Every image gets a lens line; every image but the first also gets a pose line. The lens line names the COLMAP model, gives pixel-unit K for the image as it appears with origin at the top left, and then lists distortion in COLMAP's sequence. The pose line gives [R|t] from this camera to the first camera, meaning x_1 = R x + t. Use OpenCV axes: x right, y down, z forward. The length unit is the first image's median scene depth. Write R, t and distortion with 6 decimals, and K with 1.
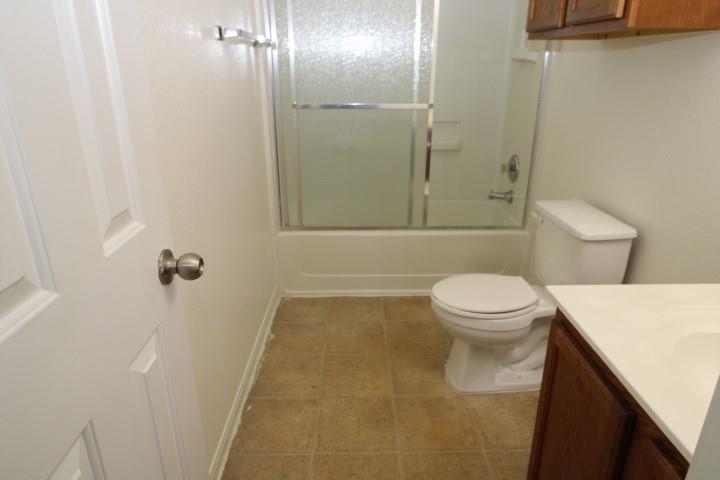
lens RADIAL K [[471.7, 0, 360.0], [0, 471.7, 240.0], [0, 0, 1]] dist [-0.001141, -0.002863]
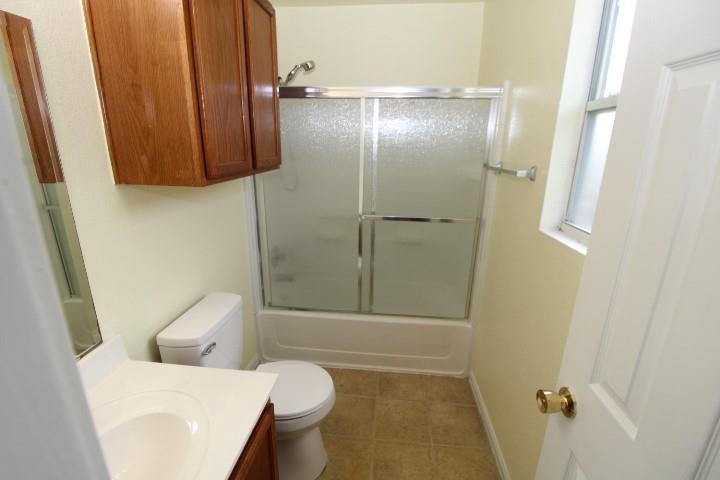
lens RADIAL K [[334.7, 0, 359.8], [0, 334.7, 245.7], [0, 0, 1]] dist [-0.002479, -0.011464]
pose [[-0.992791, 0.024628, 0.117297, -0.012234], [0.090130, 0.798517, 0.595187, -0.571381], [-0.079005, 0.601469, -0.794980, 1.263507]]
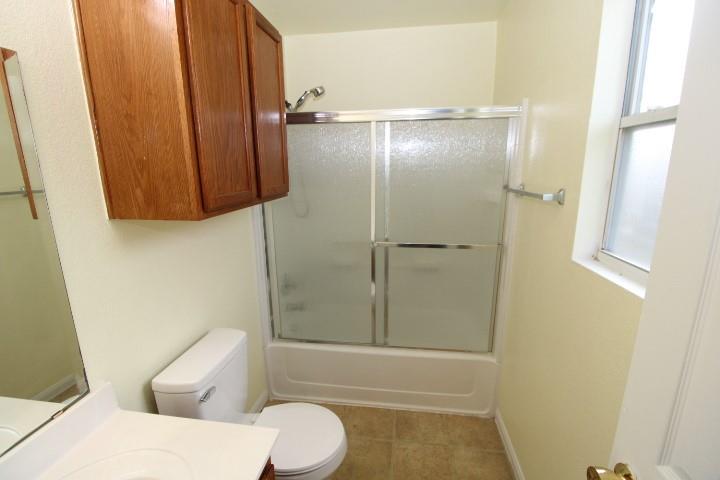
lens RADIAL K [[334.7, 0, 359.8], [0, 334.7, 245.7], [0, 0, 1]] dist [-0.002479, -0.011464]
pose [[-0.985741, 0.046630, 0.161677, -0.014997], [0.128045, 0.831256, 0.540942, -0.559686], [-0.109171, 0.553931, -0.825374, 1.213338]]
